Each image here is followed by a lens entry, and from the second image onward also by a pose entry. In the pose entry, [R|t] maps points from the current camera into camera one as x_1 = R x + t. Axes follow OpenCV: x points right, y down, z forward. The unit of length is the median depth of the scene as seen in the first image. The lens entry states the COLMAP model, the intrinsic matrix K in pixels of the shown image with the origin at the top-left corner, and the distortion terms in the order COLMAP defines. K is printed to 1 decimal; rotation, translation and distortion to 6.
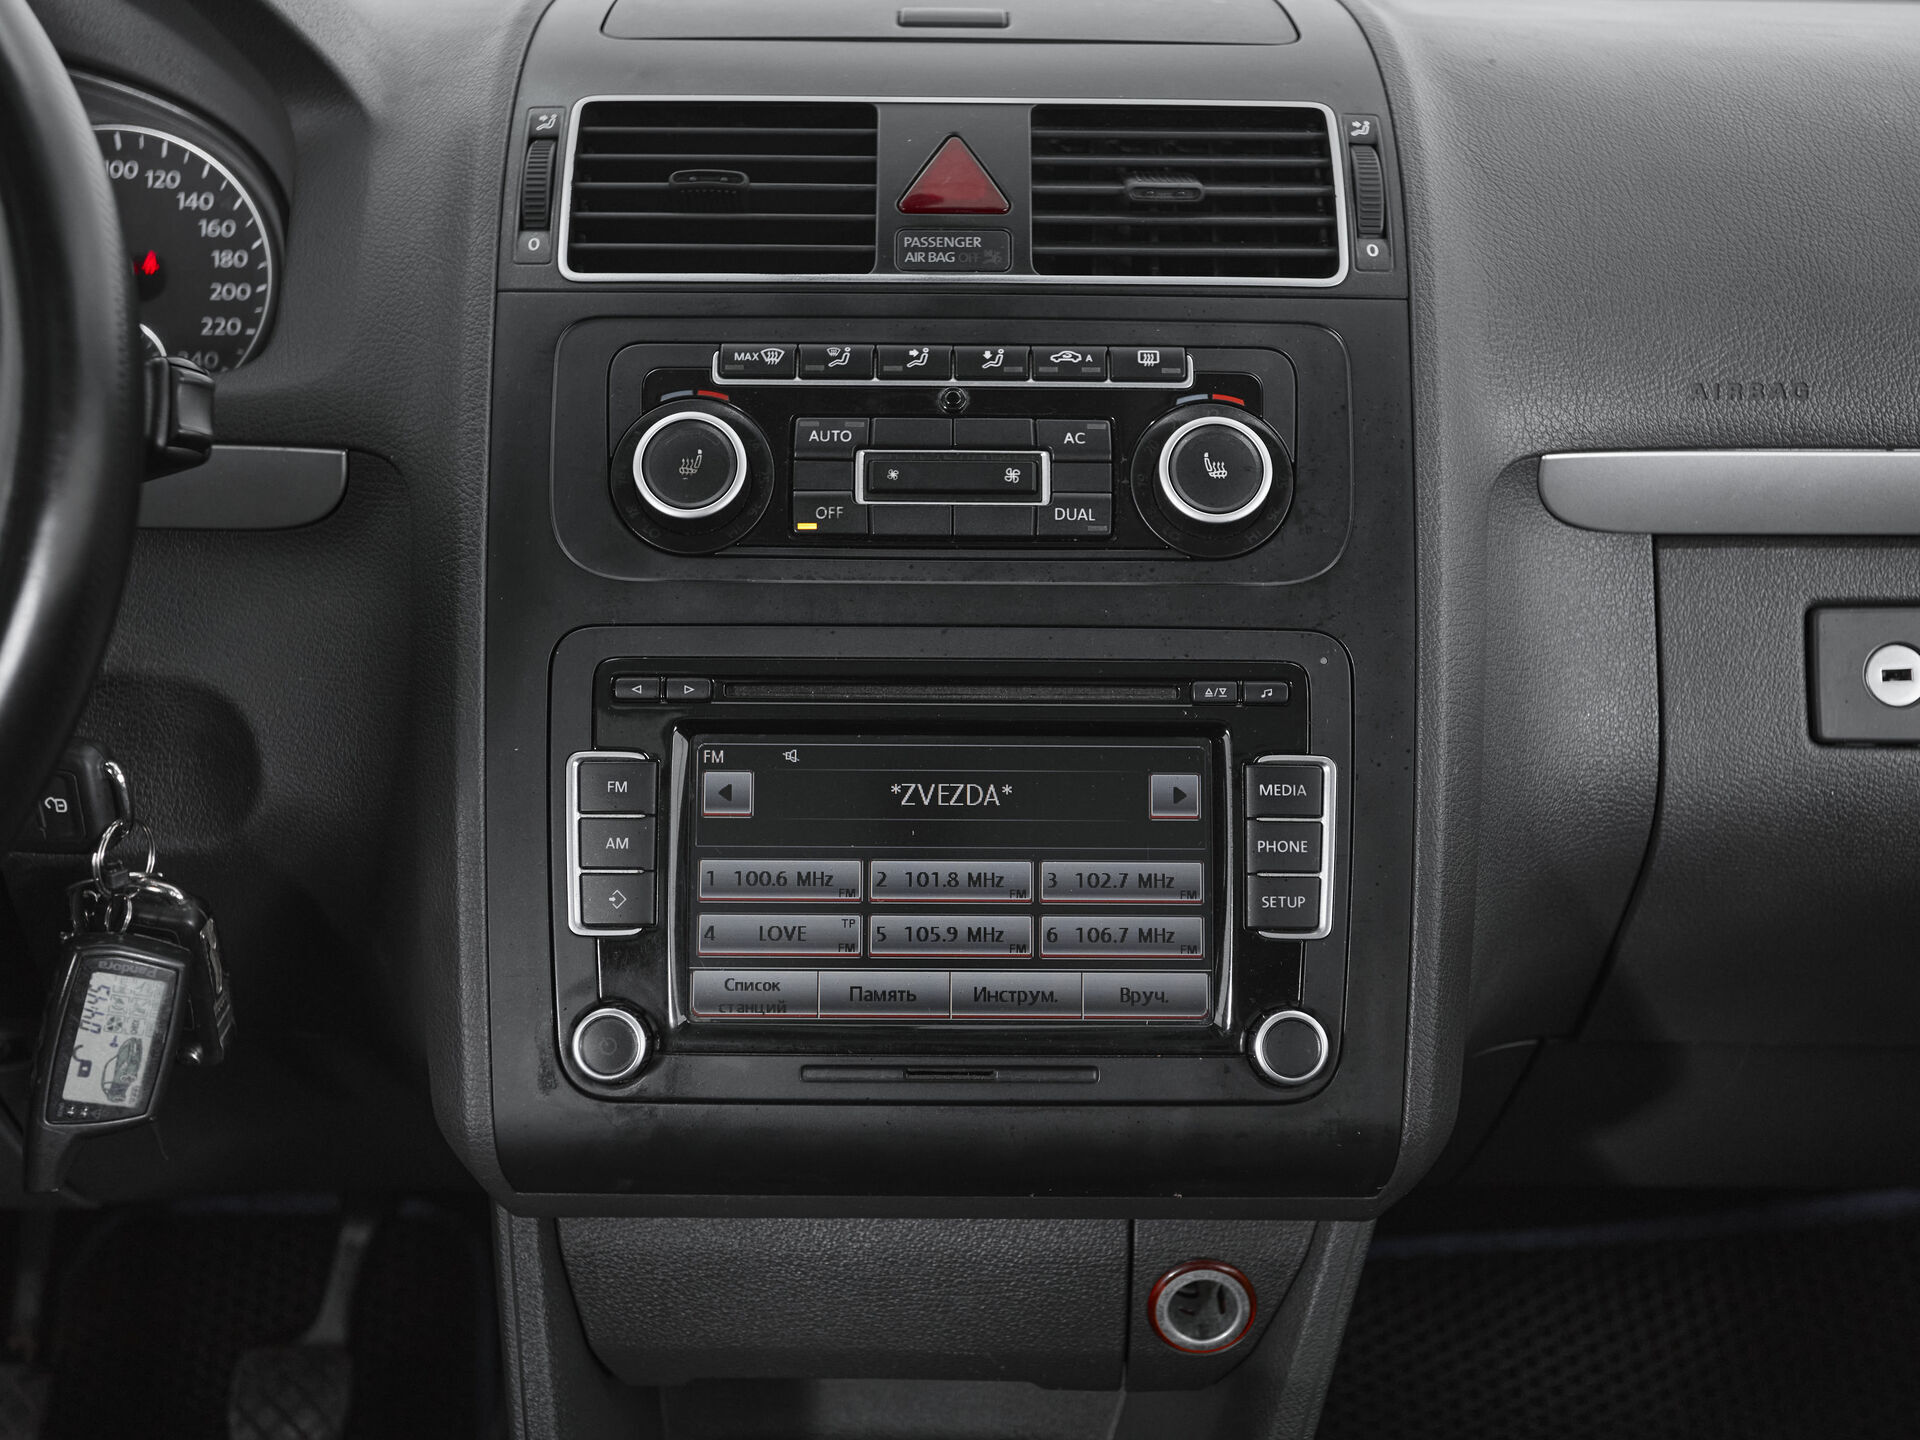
lens RADIAL K [[2342.7, 0, 944.2], [0, 2342.7, 712.5], [0, 0, 1]] dist [0.035624, 0.000000]
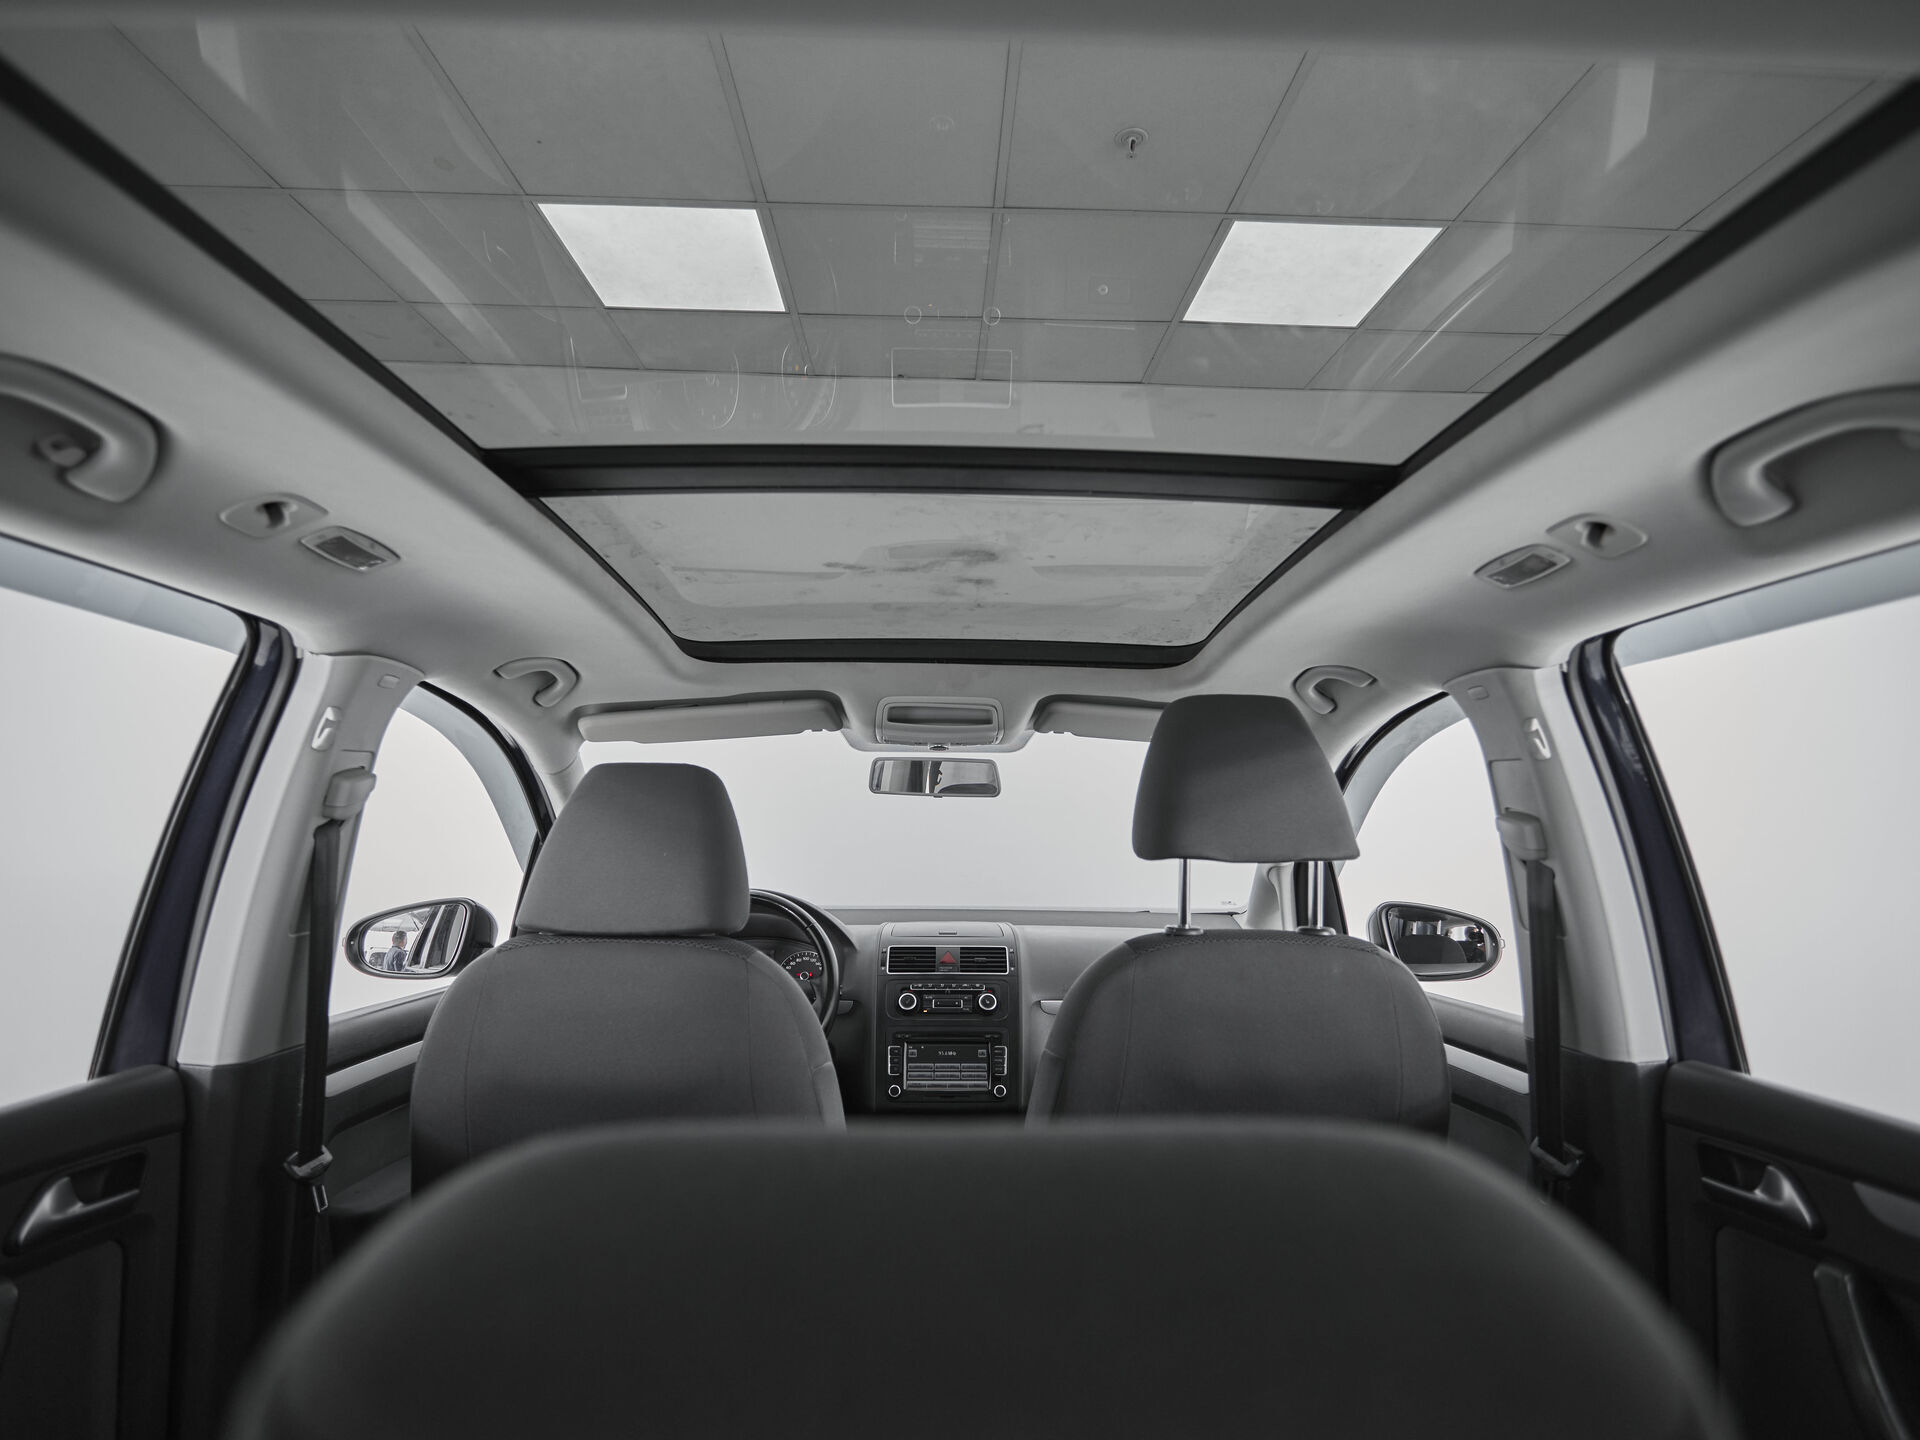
lens RADIAL K [[1067.0, 0, 969.1], [0, 1067.0, 706.7], [0, 0, 1]] dist [-0.003354, -0.005205]
pose [[0.999837, -0.002973, 0.017783, 0.012805], [0.010676, 0.892427, -0.451065, 0.494761], [-0.014529, 0.451181, 0.892314, -1.993565]]
